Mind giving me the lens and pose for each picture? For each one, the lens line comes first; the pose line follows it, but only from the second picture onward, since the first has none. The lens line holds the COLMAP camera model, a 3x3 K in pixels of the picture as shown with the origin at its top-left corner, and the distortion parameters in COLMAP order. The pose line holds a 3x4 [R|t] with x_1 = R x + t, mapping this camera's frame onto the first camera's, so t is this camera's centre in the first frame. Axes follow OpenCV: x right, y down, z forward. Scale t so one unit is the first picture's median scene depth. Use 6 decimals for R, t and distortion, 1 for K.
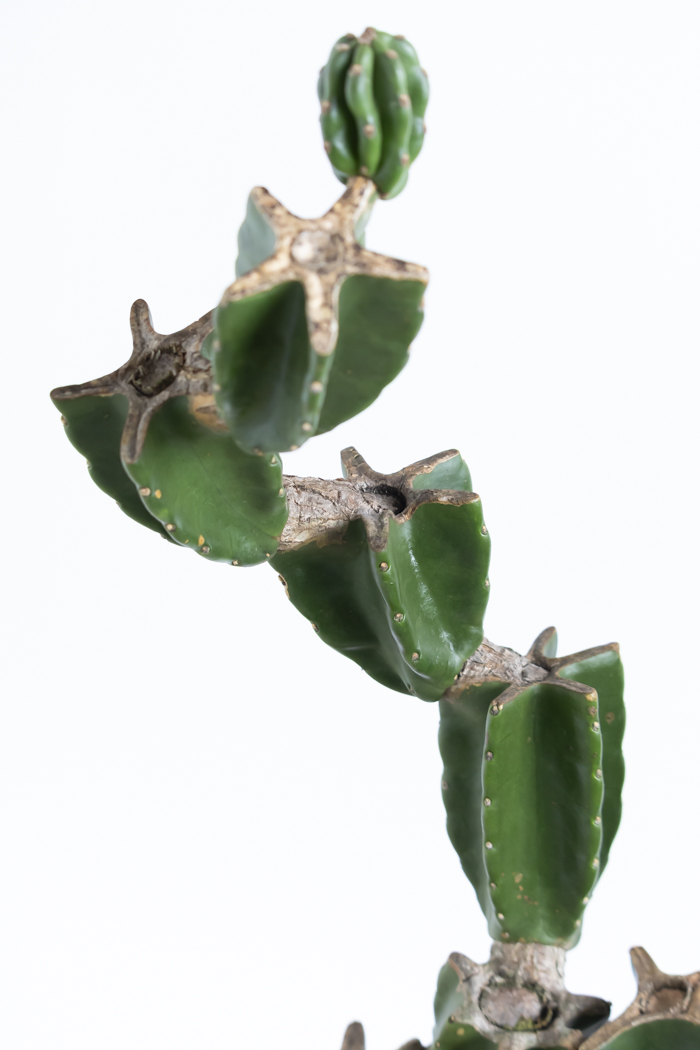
lens RADIAL K [[2970.1, 0, 352.1], [0, 2970.1, 528.3], [0, 0, 1]] dist [-0.023509, 0.000000]
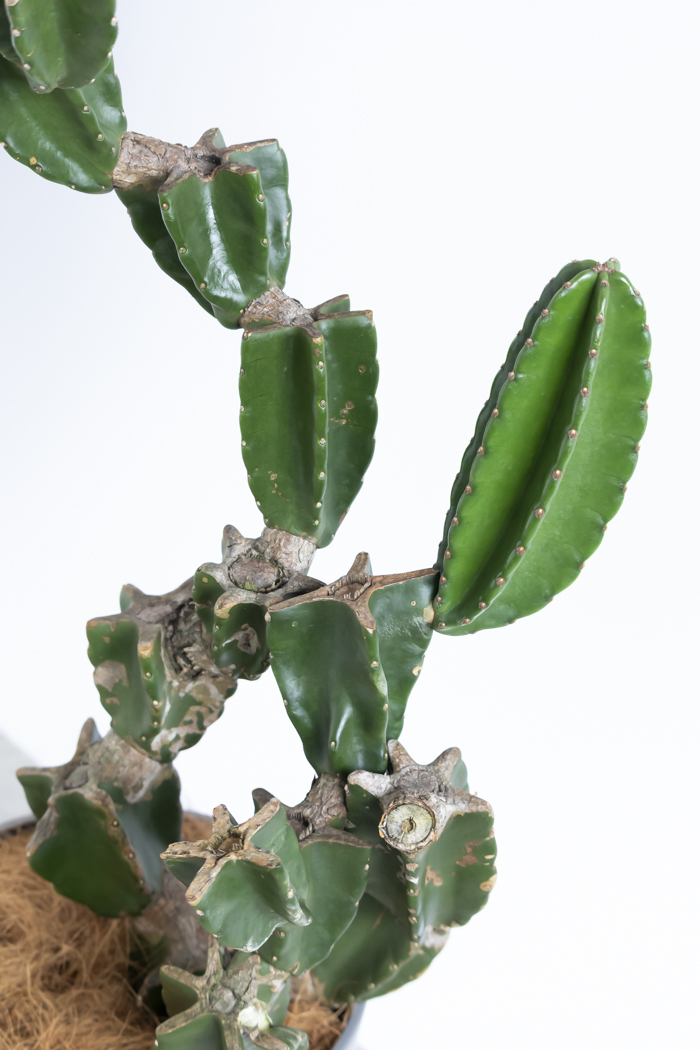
lens RADIAL K [[2384.6, 0, 347.1], [0, 2384.6, 553.5], [0, 0, 1]] dist [-0.090338, 0.000000]
pose [[0.922832, 0.216278, -0.318756, 0.436161], [-0.192132, 0.975655, 0.105747, 0.034444], [0.333867, -0.036344, 0.941919, 0.023407]]
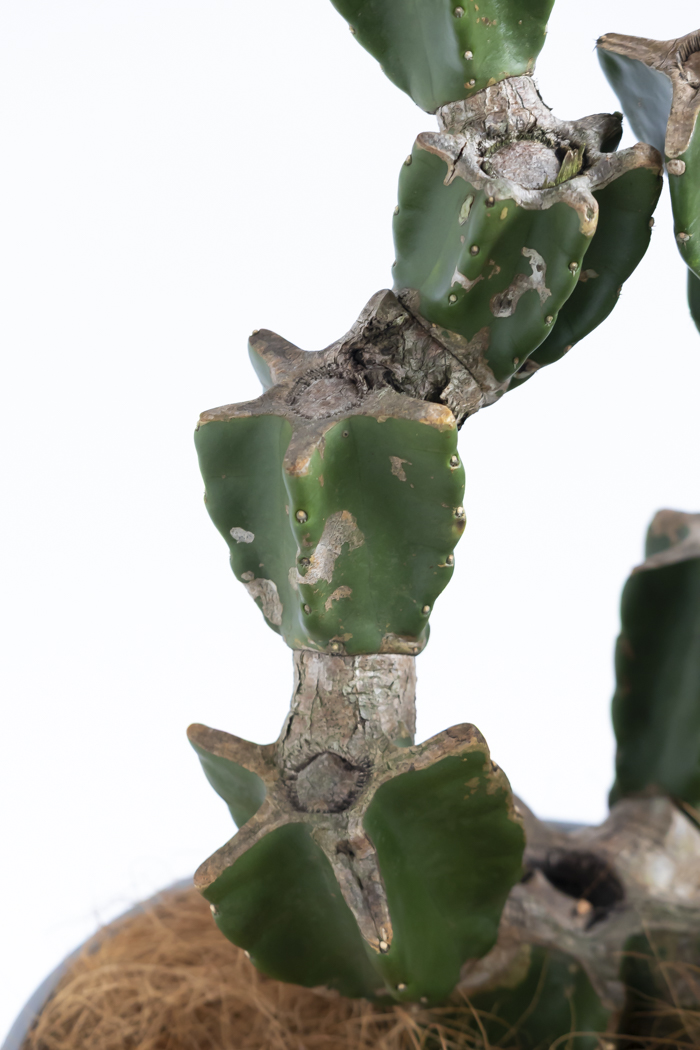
lens RADIAL K [[5342.9, 0, 349.2], [0, 5342.9, 524.5], [0, 0, 1]] dist [0.055884, 0.000000]
pose [[0.790472, -0.420736, 0.445124, -0.613484], [0.390407, 0.906075, 0.163128, 0.011191], [-0.471949, 0.044831, 0.880485, -0.127382]]
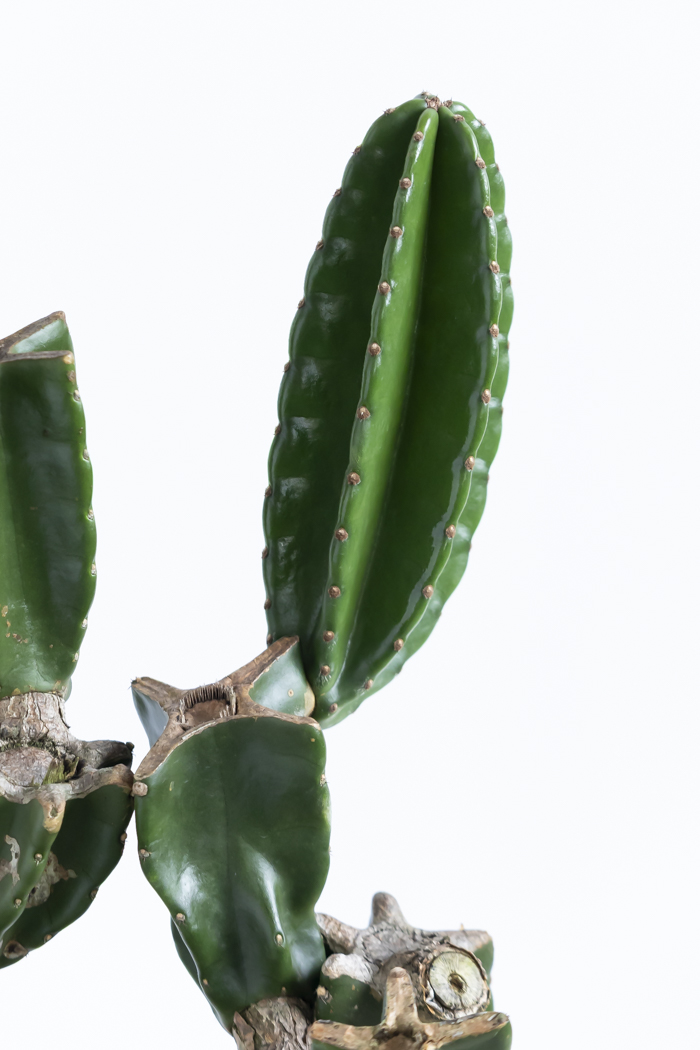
lens RADIAL K [[5619.8, 0, 348.4], [0, 5619.8, 524.3], [0, 0, 1]] dist [-0.106489, 0.000000]
pose [[0.911288, -0.182438, 0.369149, -0.443368], [0.213878, 0.975789, -0.045737, 0.190880], [-0.351868, 0.120633, 0.928244, -0.512159]]
